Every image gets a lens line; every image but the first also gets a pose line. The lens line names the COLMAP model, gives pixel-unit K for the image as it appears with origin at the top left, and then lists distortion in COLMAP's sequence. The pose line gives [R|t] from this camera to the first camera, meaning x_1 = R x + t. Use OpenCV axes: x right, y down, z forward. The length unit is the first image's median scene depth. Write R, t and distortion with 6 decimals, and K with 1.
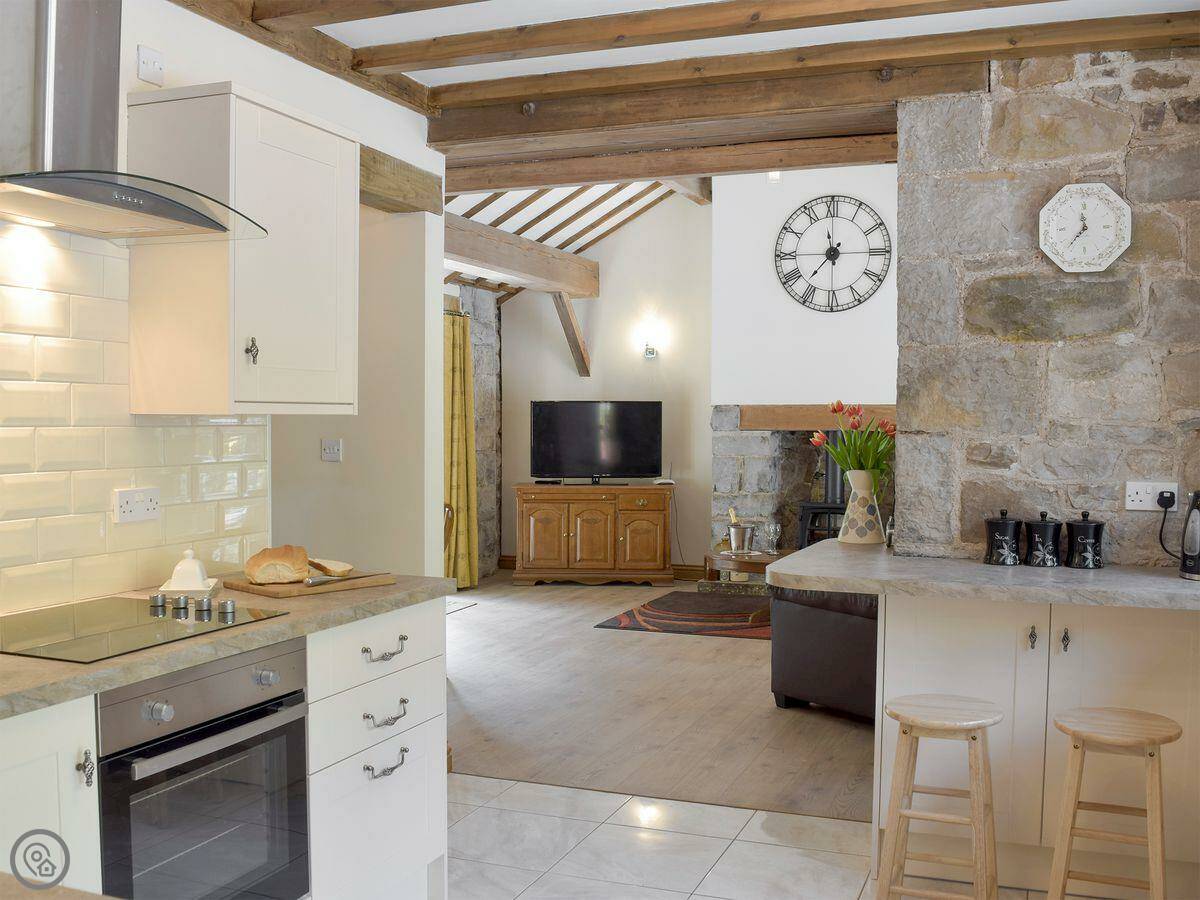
lens RADIAL K [[1135.4, 0, 598.8], [0, 1135.4, 453.8], [0, 0, 1]] dist [-0.103954, 0.000000]
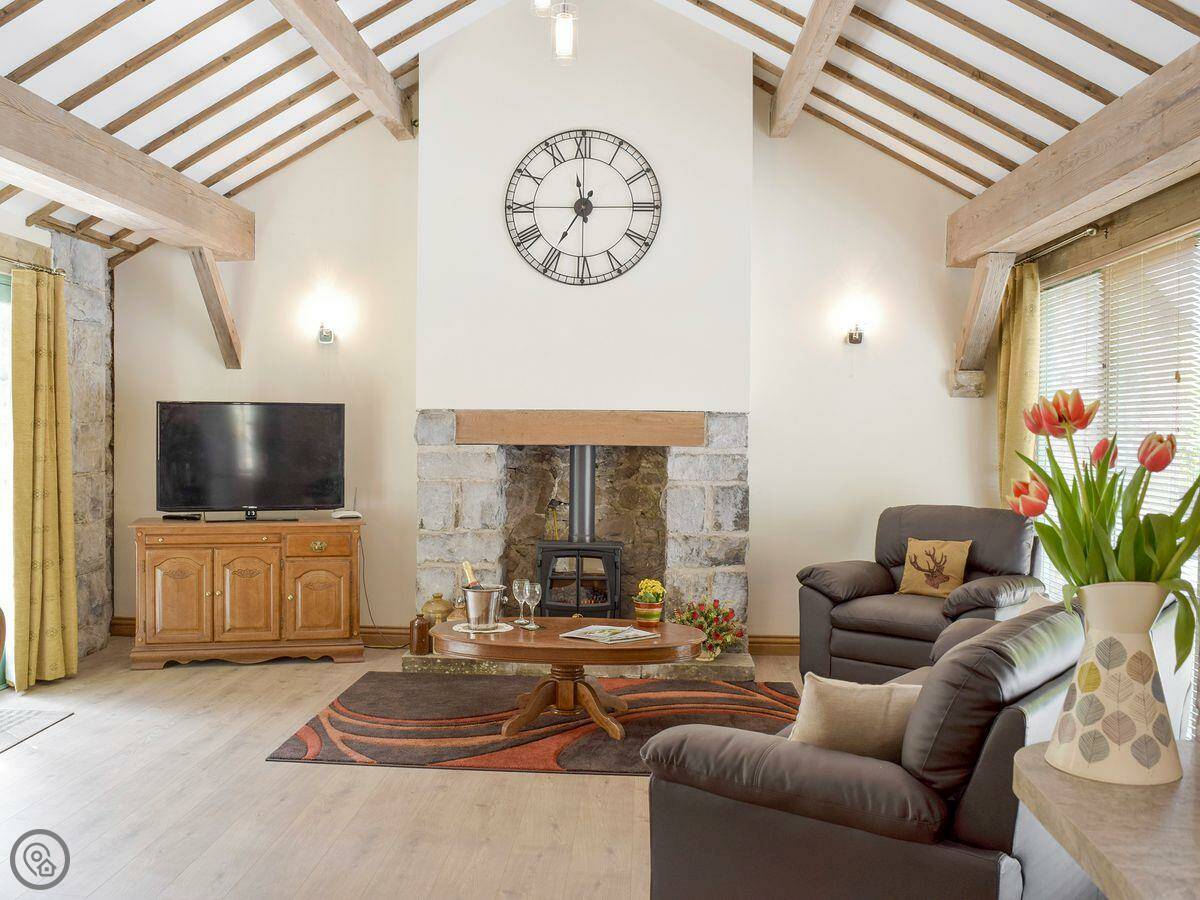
lens RADIAL K [[1135.4, 0, 558.3], [0, 1135.4, 444.1], [0, 0, 1]] dist [-0.103954, 0.000000]
pose [[0.958601, 0.001080, 0.284750, -0.020096], [0.003151, 0.999891, -0.014399, -0.010145], [-0.284734, 0.014700, 0.958494, 0.282428]]
